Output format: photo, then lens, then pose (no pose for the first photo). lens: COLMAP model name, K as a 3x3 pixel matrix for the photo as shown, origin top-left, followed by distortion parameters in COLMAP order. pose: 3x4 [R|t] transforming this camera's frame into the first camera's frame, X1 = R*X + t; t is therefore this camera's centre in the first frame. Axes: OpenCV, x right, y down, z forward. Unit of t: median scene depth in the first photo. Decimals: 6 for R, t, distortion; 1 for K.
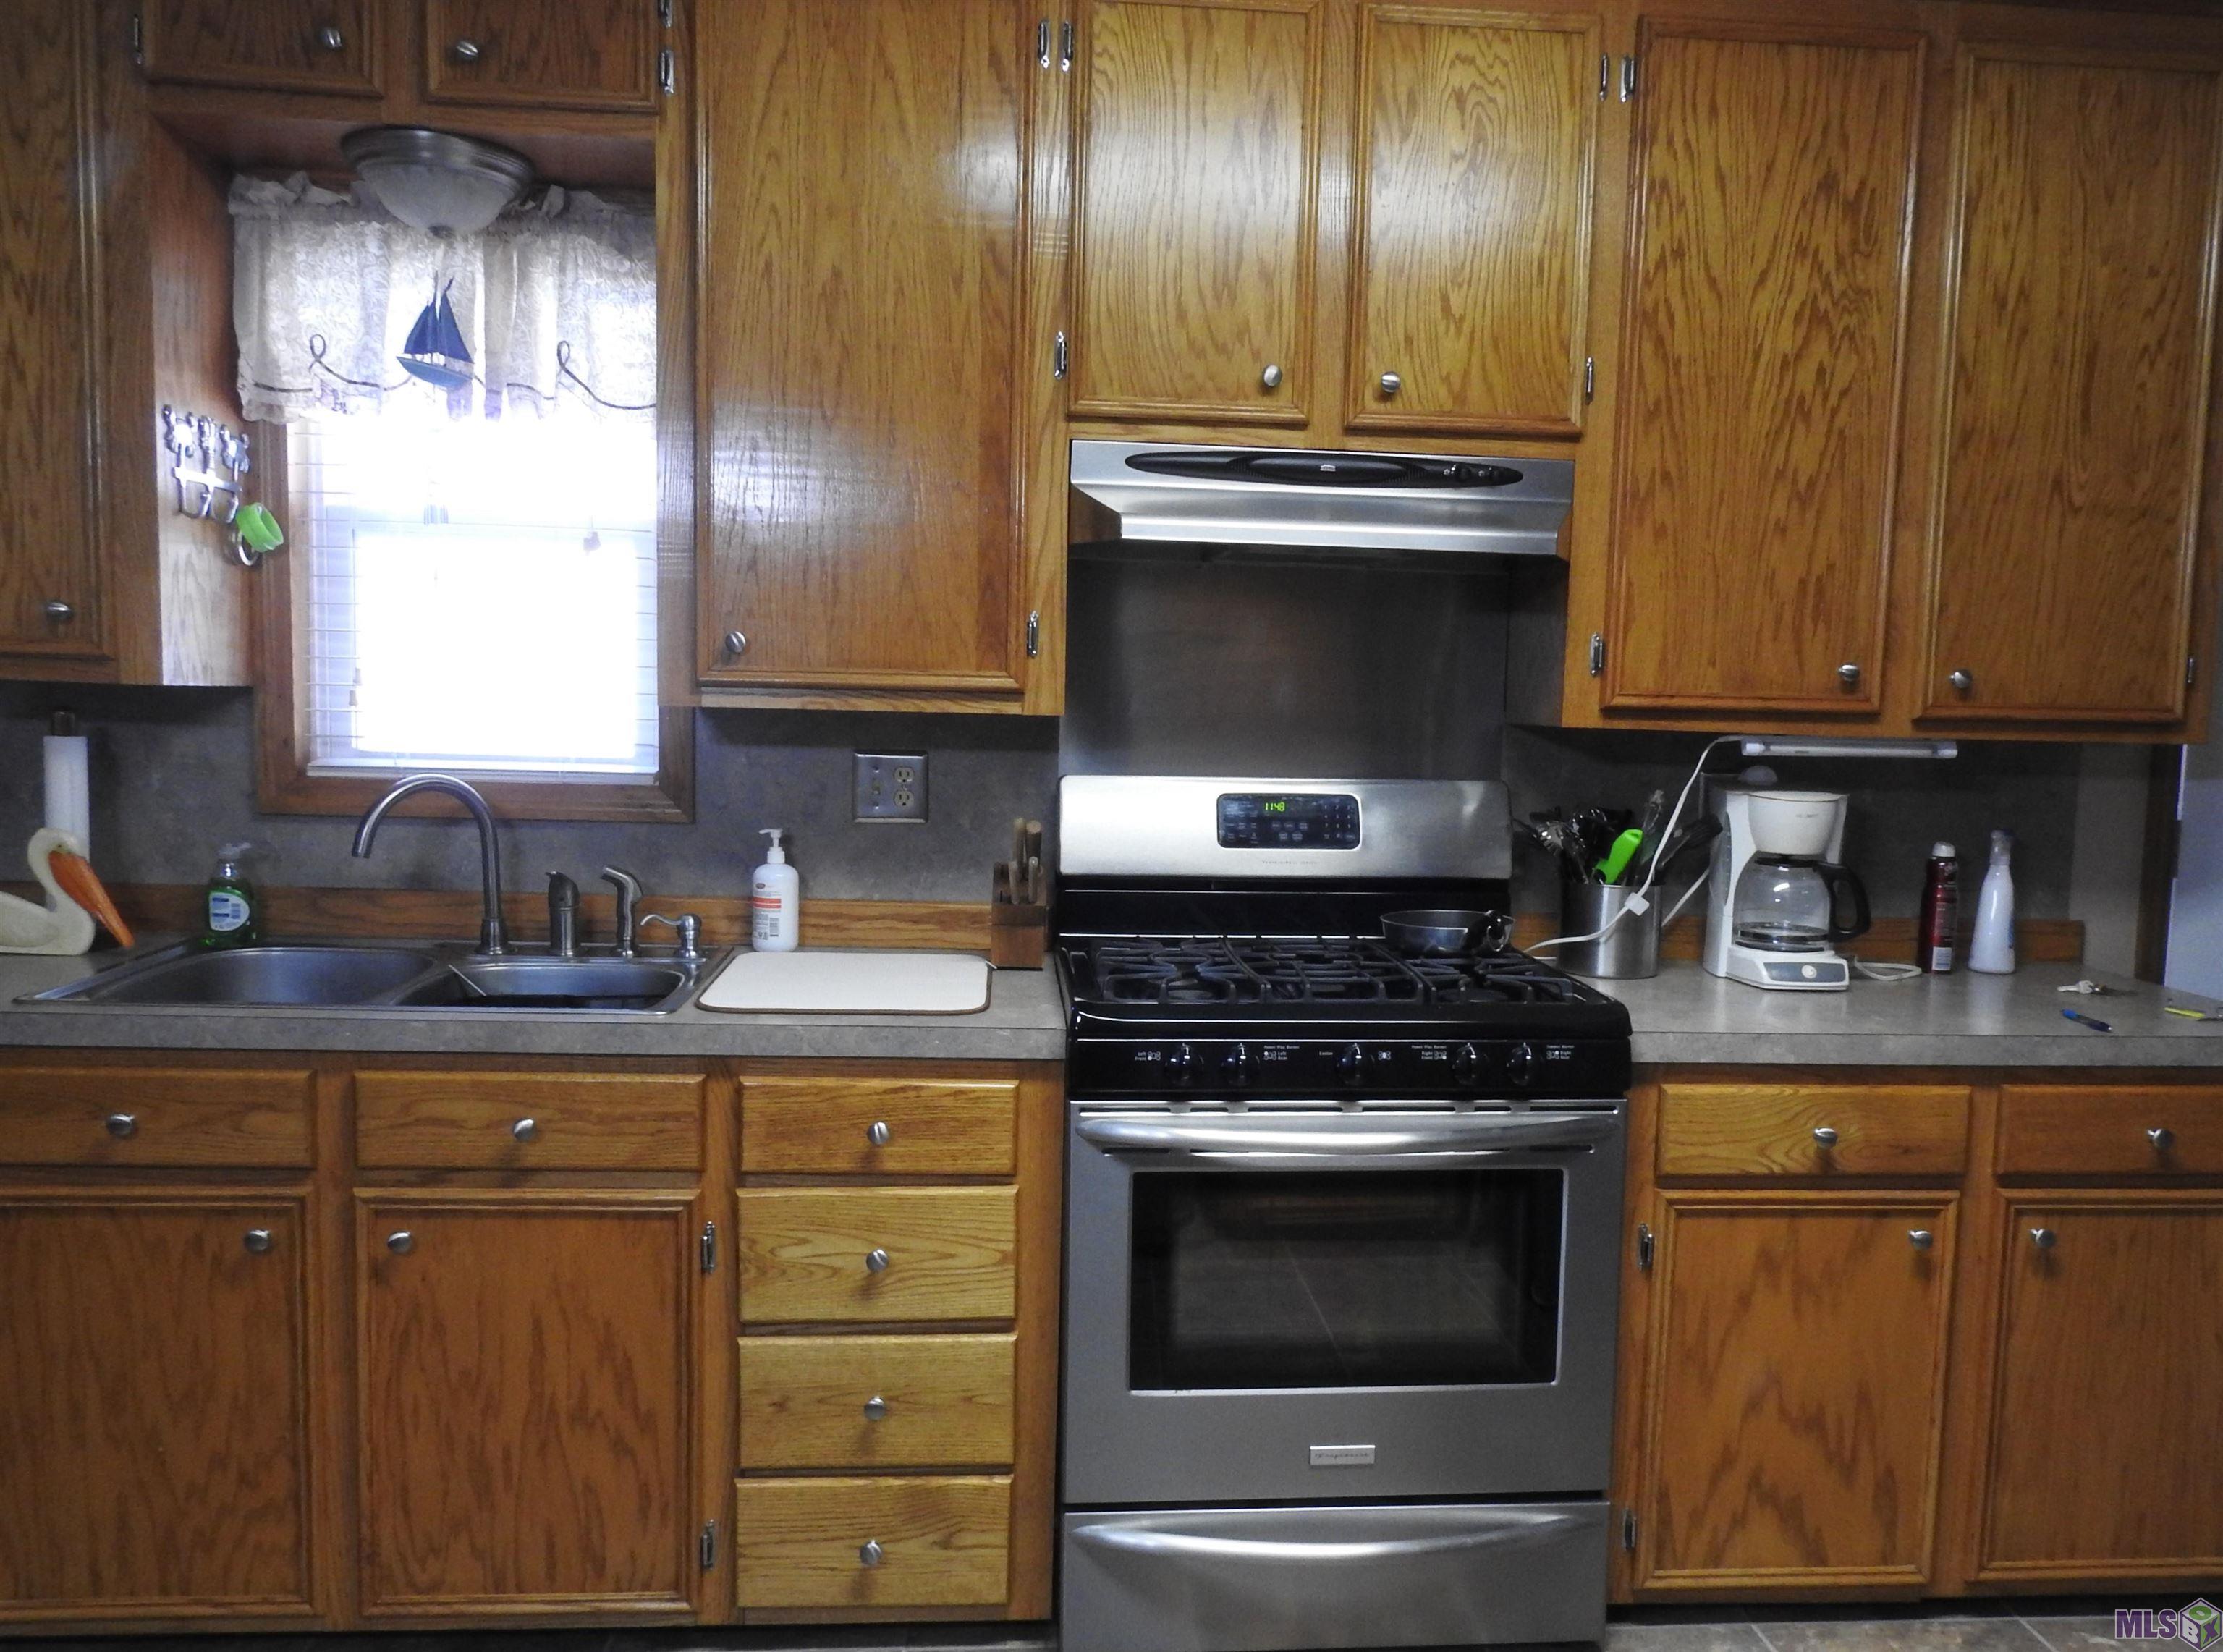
lens RADIAL K [[1587.1, 0, 1114.5], [0, 1587.1, 838.6], [0, 0, 1]] dist [0.003352, 0.003096]
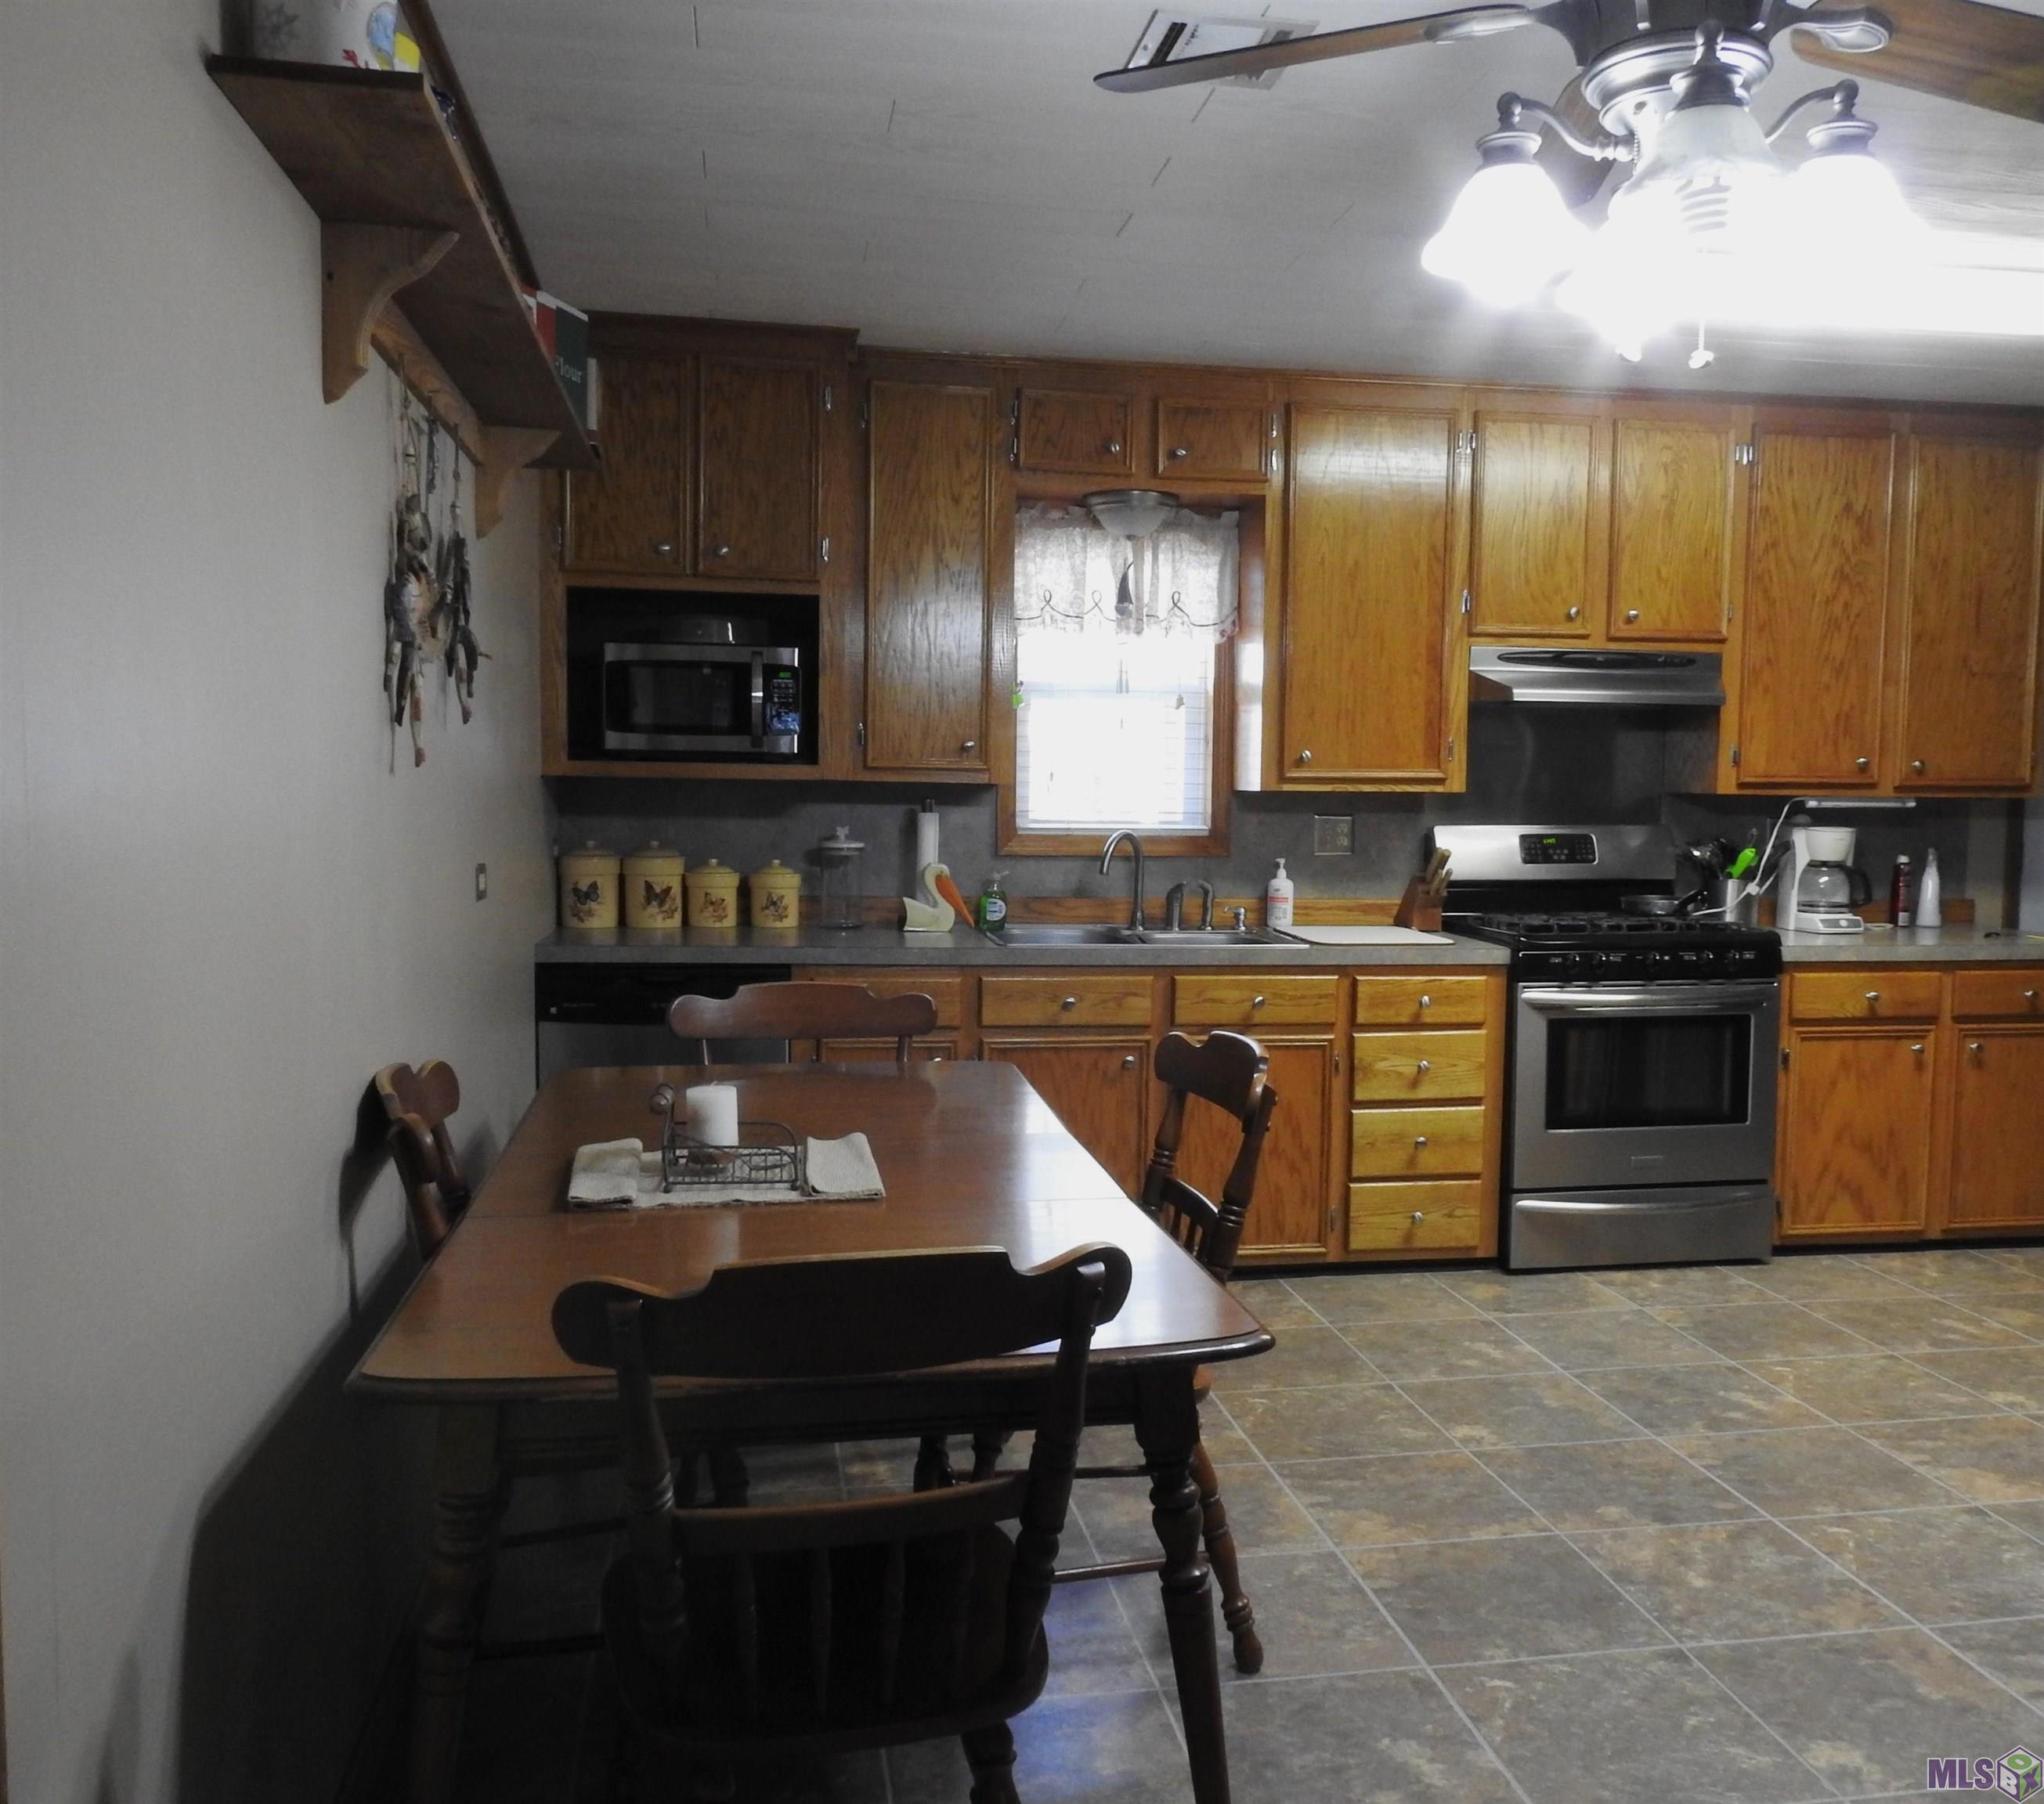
lens RADIAL K [[1617.2, 0, 1022.0], [0, 1617.2, 902.0], [0, 0, 1]] dist [0.010069, -0.000859]
pose [[0.996757, -0.021638, 0.077504, -0.709077], [0.022653, 0.999668, -0.012244, 0.064114], [-0.077214, 0.013959, 0.996917, -0.869394]]
